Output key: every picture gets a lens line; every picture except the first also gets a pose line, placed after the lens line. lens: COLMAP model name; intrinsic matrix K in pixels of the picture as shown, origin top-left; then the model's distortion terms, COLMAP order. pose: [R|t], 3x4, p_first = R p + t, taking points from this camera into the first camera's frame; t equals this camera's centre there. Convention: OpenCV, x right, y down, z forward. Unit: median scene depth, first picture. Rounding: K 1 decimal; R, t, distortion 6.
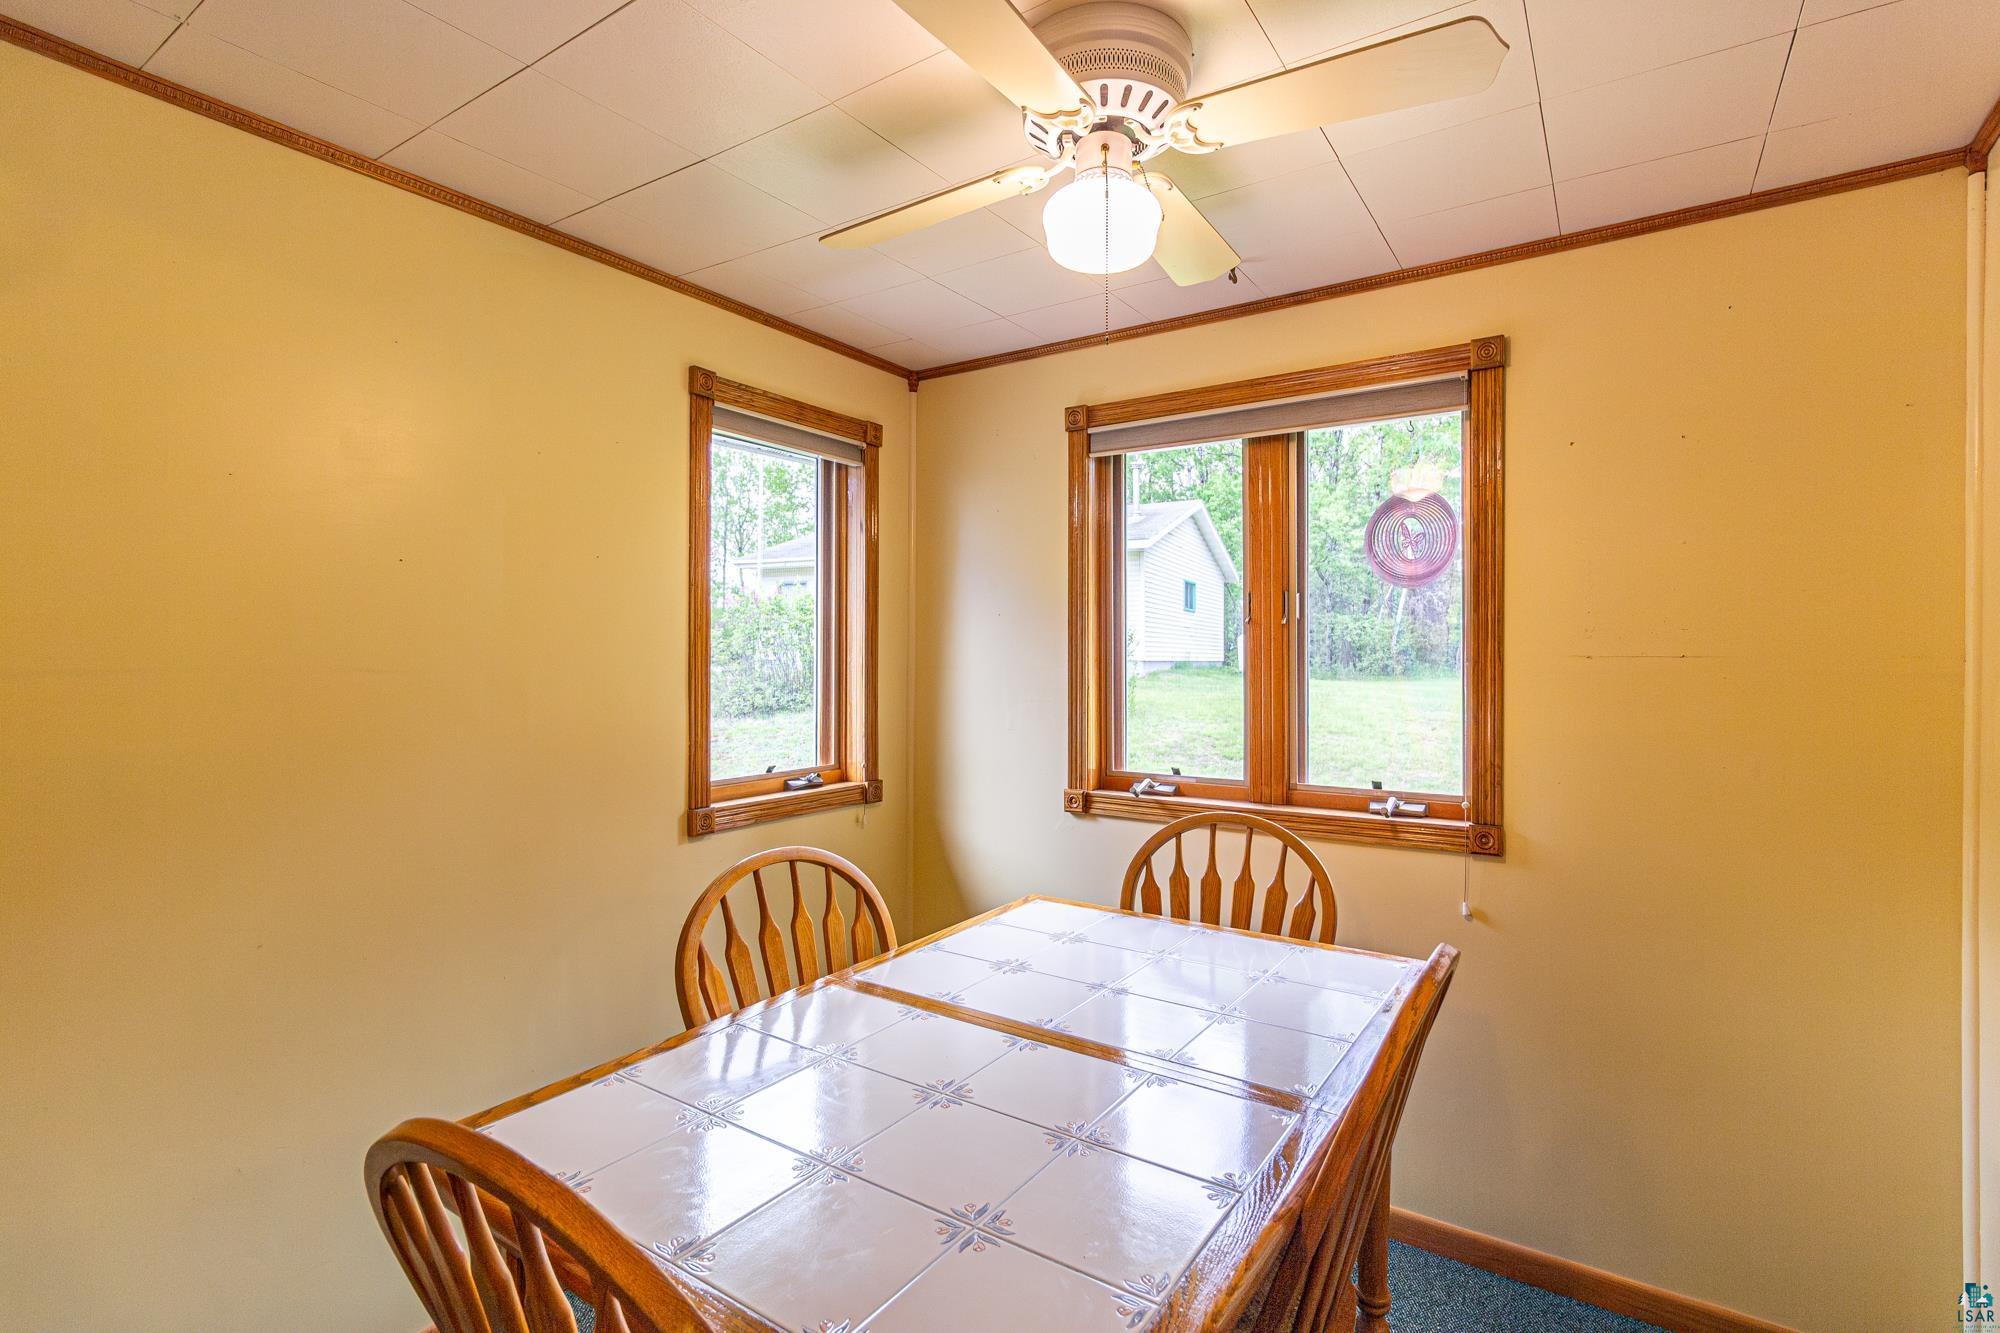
lens RADIAL K [[946.7, 0, 1010.1], [0, 946.7, 658.1], [0, 0, 1]] dist [0.001032, 0.000259]
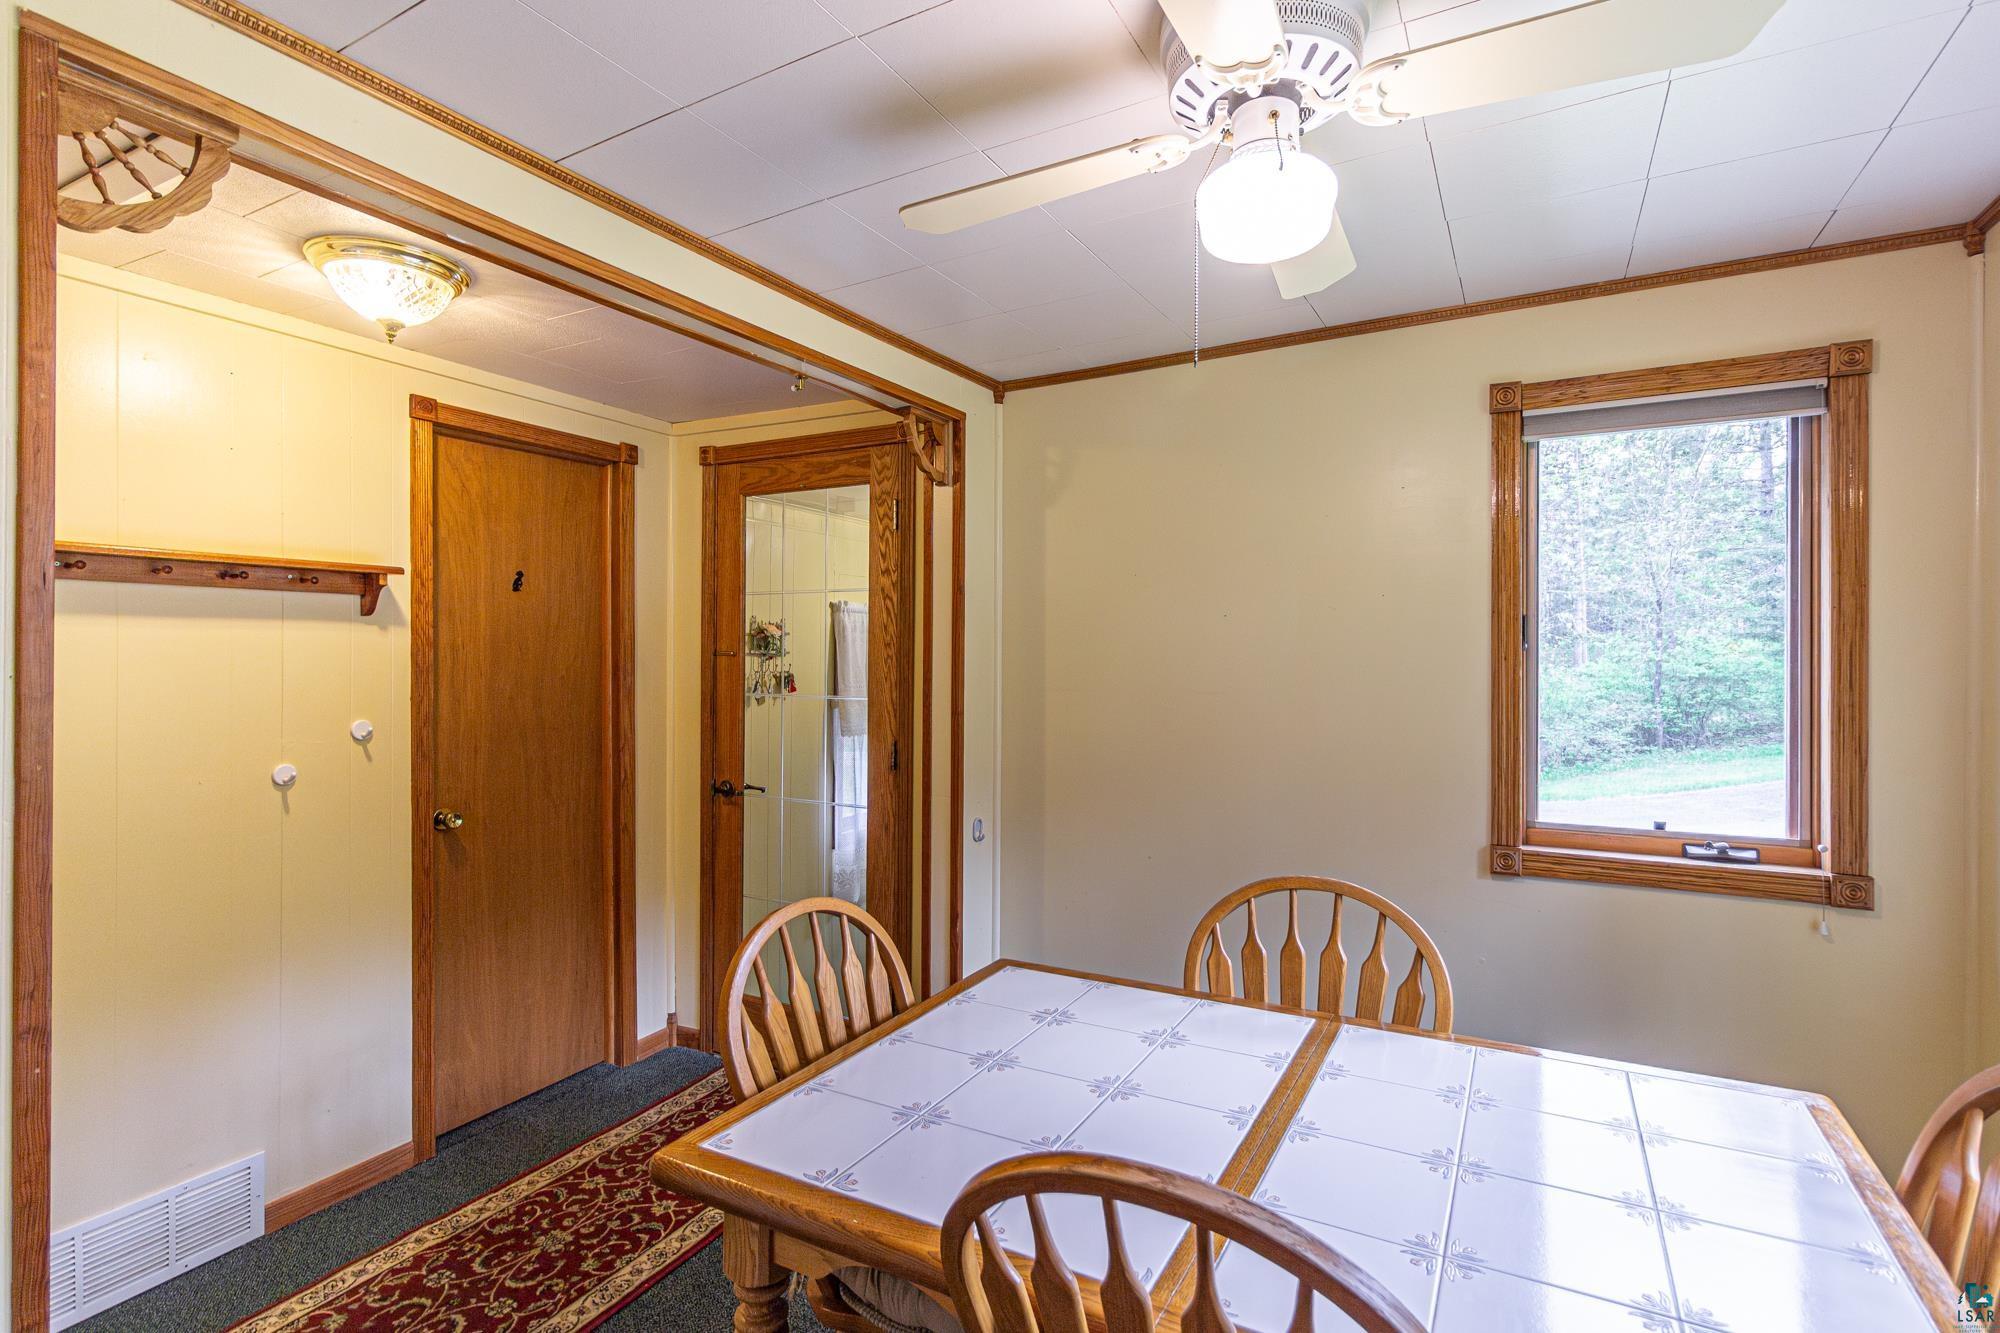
lens RADIAL K [[946.7, 0, 1010.1], [0, 946.7, 658.1], [0, 0, 1]] dist [0.001032, 0.000259]
pose [[0.091327, -0.005798, -0.995804, 0.564672], [0.003654, 0.999978, -0.005487, -0.026787], [0.995814, -0.003138, 0.091346, 0.414834]]
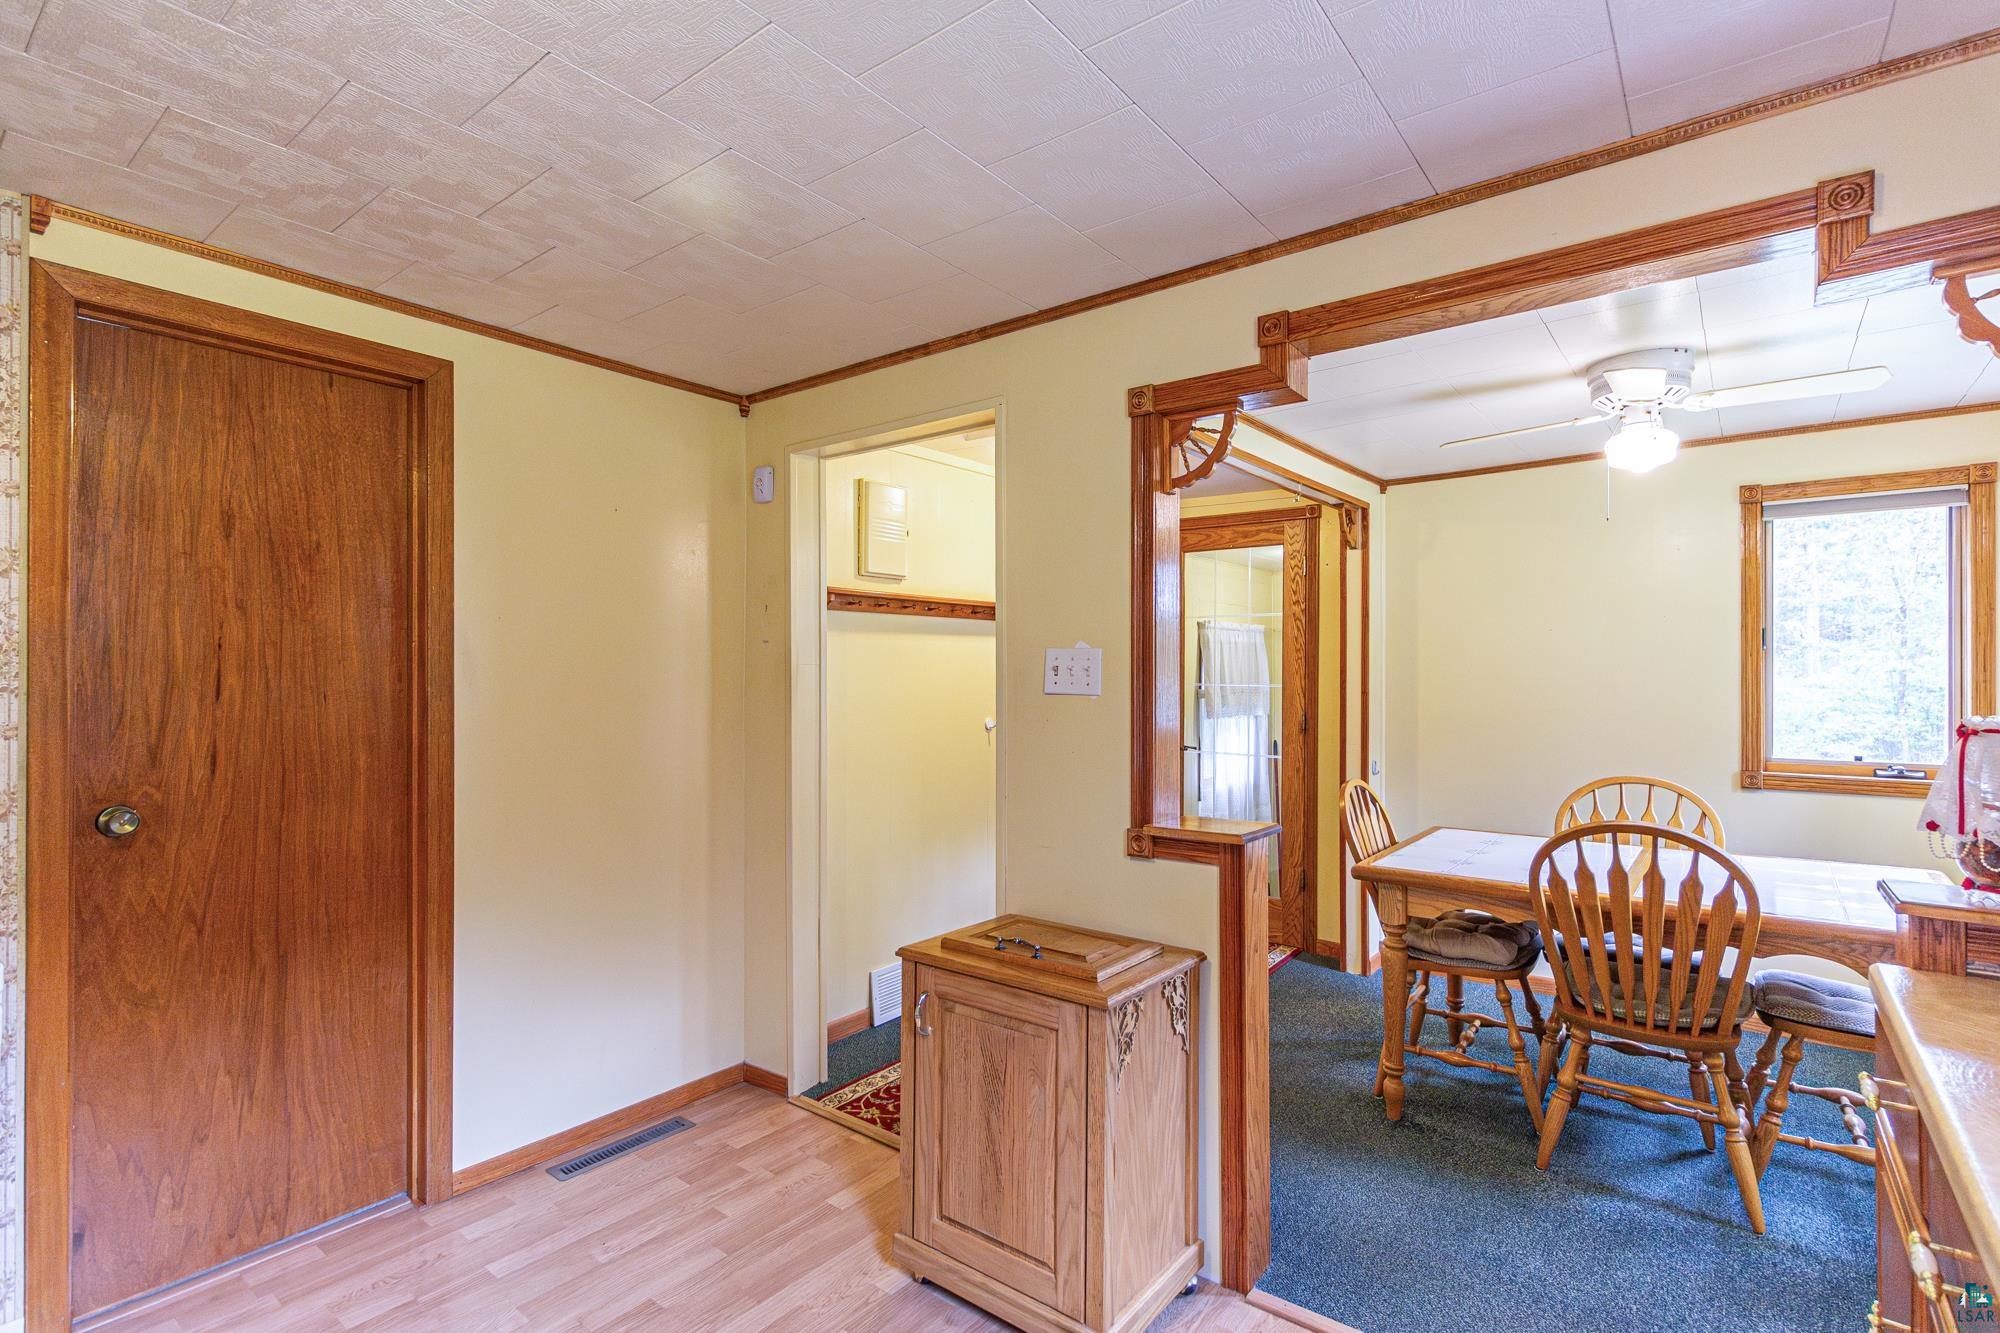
lens RADIAL K [[930.1, 0, 1022.4], [0, 930.1, 667.6], [0, 0, 1]] dist [-0.000959, 0.000524]
pose [[-0.070267, -0.008997, -0.997488, 1.240384], [0.003437, 0.999951, -0.009261, -0.000115], [0.997522, -0.004079, -0.070232, -0.069043]]
